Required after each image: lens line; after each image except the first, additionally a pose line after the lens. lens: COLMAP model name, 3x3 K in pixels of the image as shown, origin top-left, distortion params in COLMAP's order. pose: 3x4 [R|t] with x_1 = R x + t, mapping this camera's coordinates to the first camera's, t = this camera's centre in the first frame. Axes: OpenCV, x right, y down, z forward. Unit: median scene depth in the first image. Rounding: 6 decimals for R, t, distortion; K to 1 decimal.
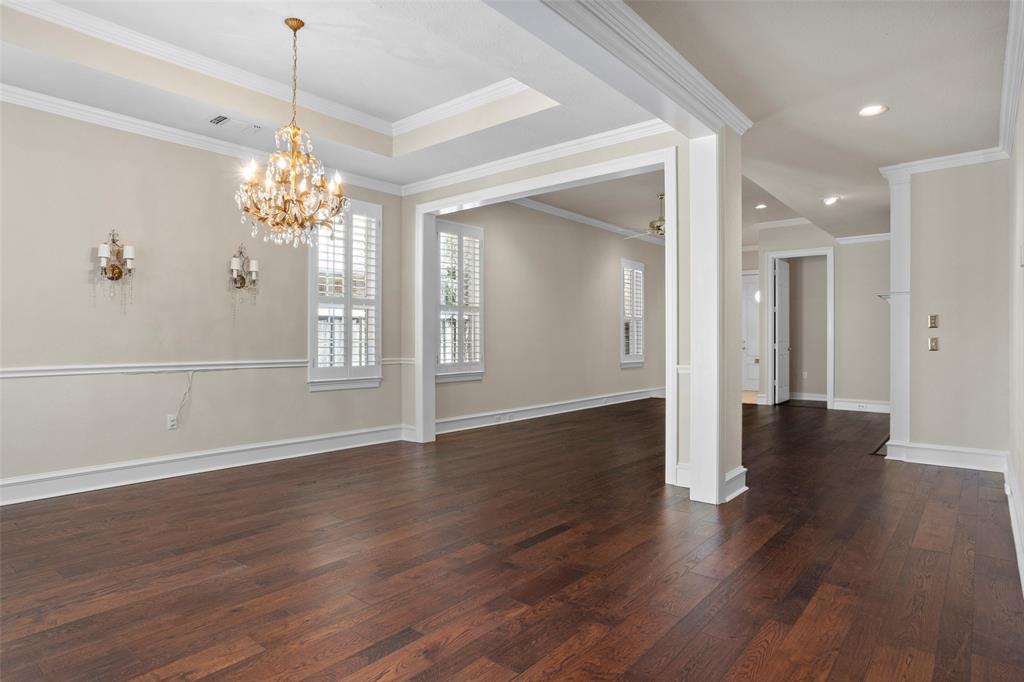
lens RADIAL K [[615.0, 0, 512.0], [0, 615.0, 341.0], [0, 0, 1]] dist [-0.045022, 0.031621]
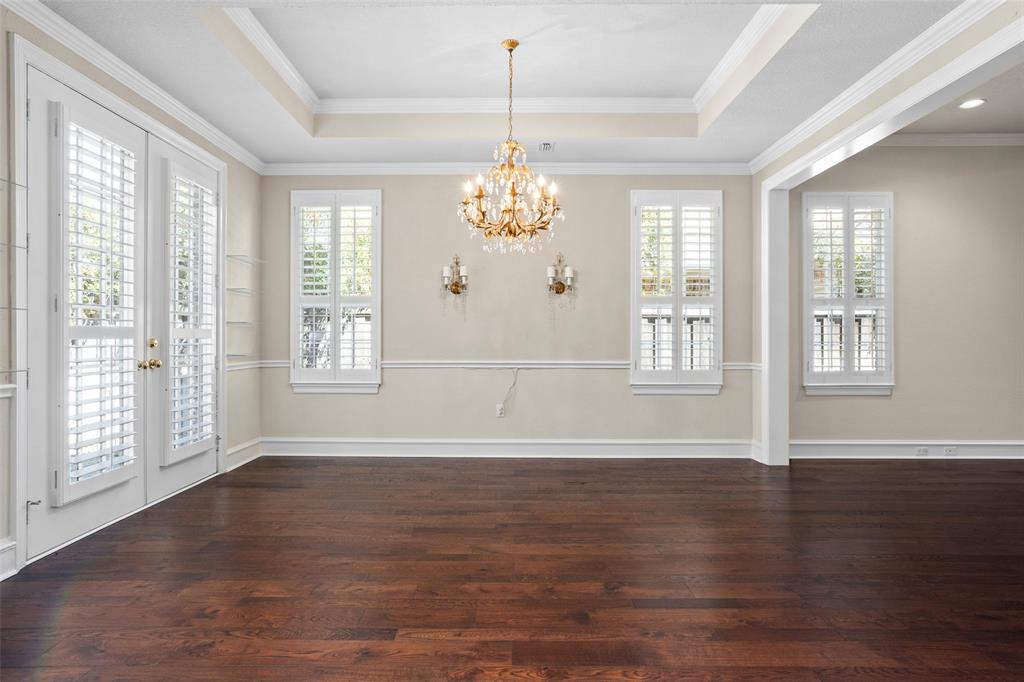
lens RADIAL K [[615.0, 0, 512.0], [0, 615.0, 341.0], [0, 0, 1]] dist [-0.045022, 0.031621]
pose [[0.604227, 0.003238, -0.796806, 0.342953], [-0.002988, 0.999994, 0.001798, -0.003910], [0.796807, 0.001294, 0.604233, 0.247927]]
